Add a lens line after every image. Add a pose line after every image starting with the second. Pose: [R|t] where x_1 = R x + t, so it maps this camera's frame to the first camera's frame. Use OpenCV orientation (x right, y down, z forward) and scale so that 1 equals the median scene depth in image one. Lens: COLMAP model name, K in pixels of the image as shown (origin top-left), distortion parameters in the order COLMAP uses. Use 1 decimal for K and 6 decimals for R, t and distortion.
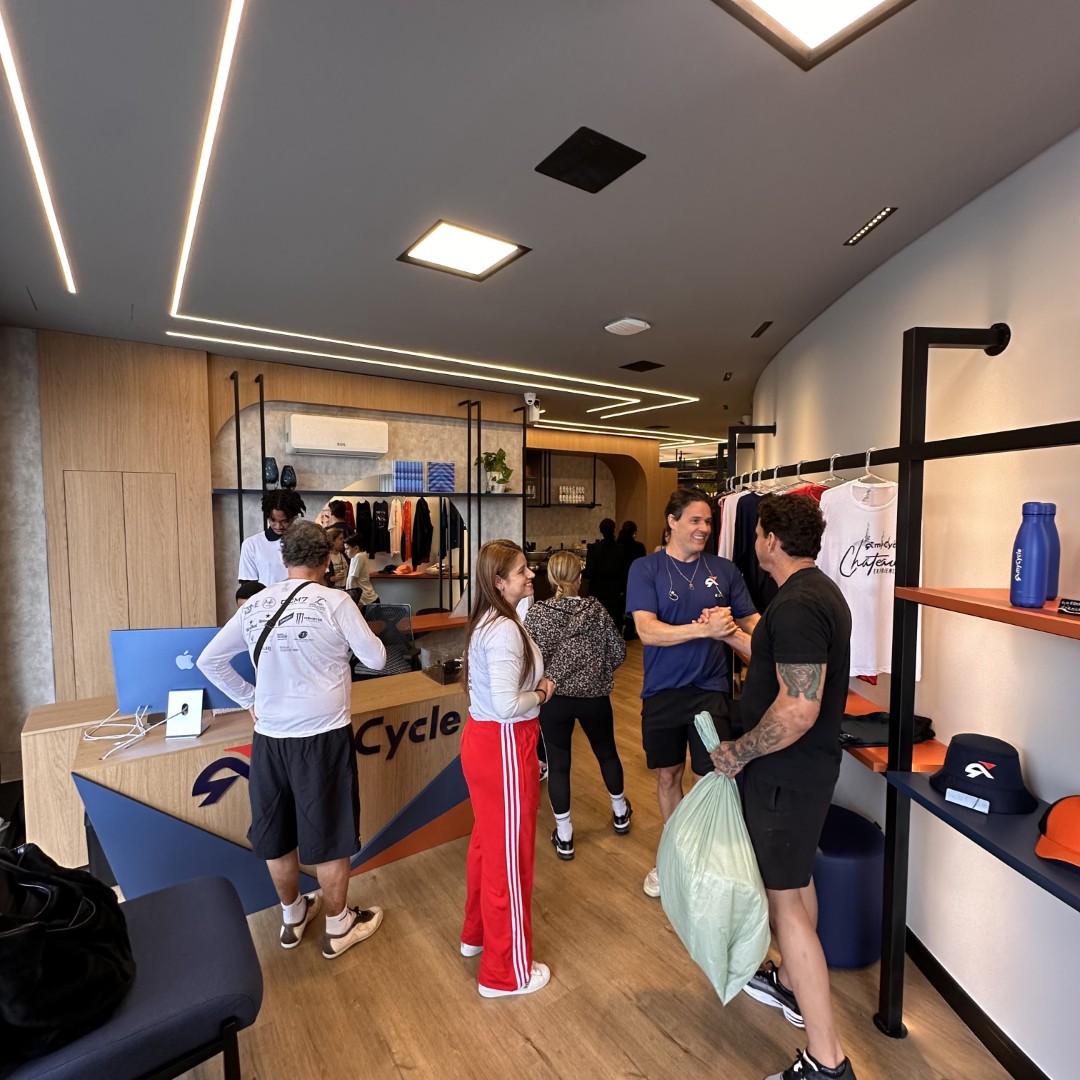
lens RADIAL K [[572.9, 0, 542.2], [0, 572.9, 540.3], [0, 0, 1]] dist [-0.007434, 0.001563]
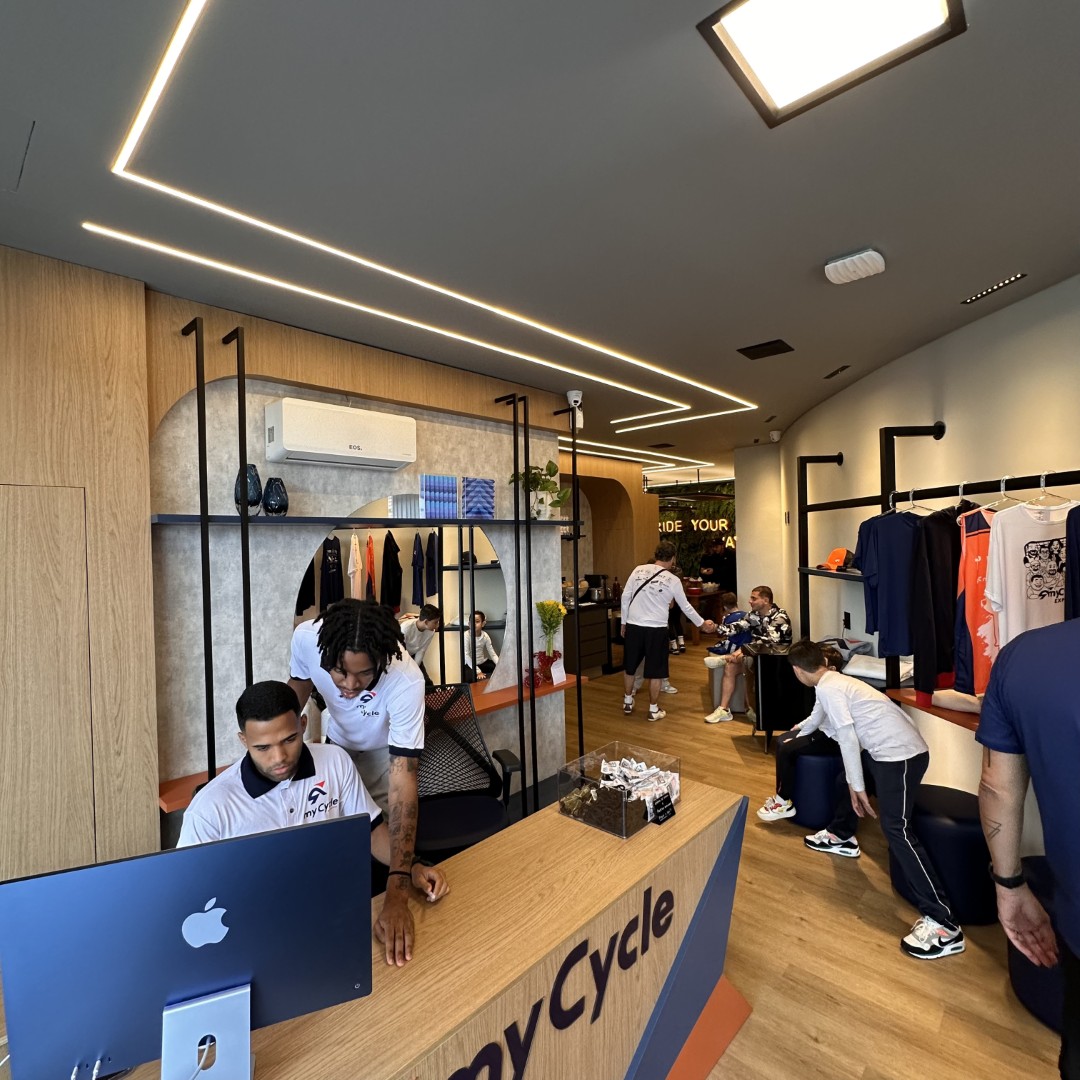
lens RADIAL K [[572.9, 0, 538.1], [0, 572.9, 542.0], [0, 0, 1]] dist [-0.007434, 0.001563]
pose [[0.979792, -0.022573, 0.198739, -0.269844], [0.034069, 0.997926, -0.054612, -0.015424], [-0.197094, 0.060279, 0.978530, 0.311617]]
